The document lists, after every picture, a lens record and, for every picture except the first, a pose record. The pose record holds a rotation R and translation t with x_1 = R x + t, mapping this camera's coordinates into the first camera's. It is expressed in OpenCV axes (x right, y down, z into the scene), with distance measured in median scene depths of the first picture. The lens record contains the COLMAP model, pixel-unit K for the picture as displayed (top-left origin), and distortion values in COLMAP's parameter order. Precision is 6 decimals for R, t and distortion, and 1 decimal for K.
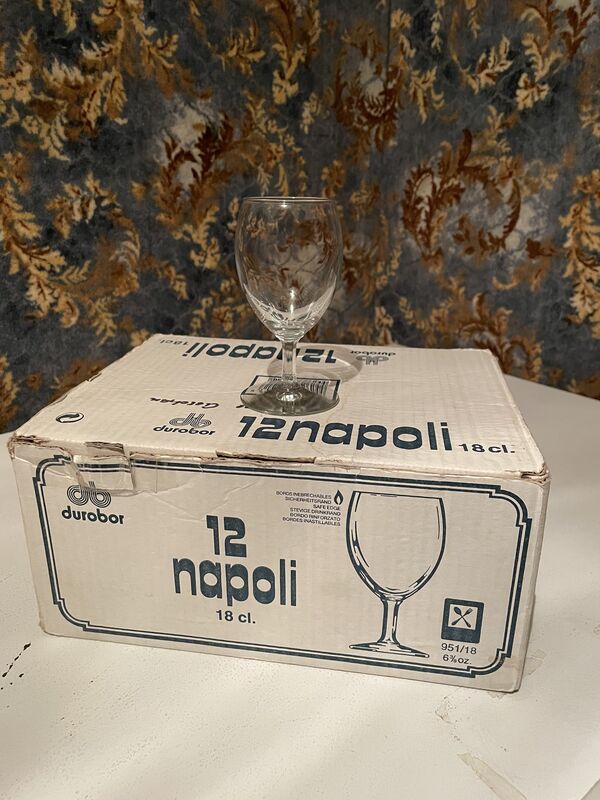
lens RADIAL K [[603.7, 0, 303.2], [0, 603.7, 395.1], [0, 0, 1]] dist [0.045530, -0.073645]
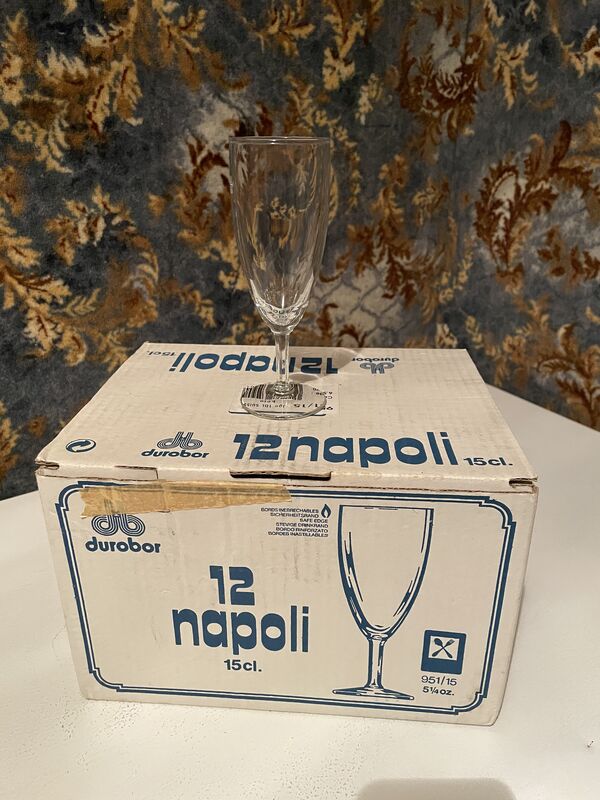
lens RADIAL K [[603.7, 0, 299.9], [0, 603.7, 396.0], [0, 0, 1]] dist [0.045530, -0.073645]
pose [[0.994948, 0.039996, -0.092084, 0.011269], [-0.032883, 0.996449, 0.077508, -0.130016], [0.094857, -0.074089, 0.992730, 0.152044]]
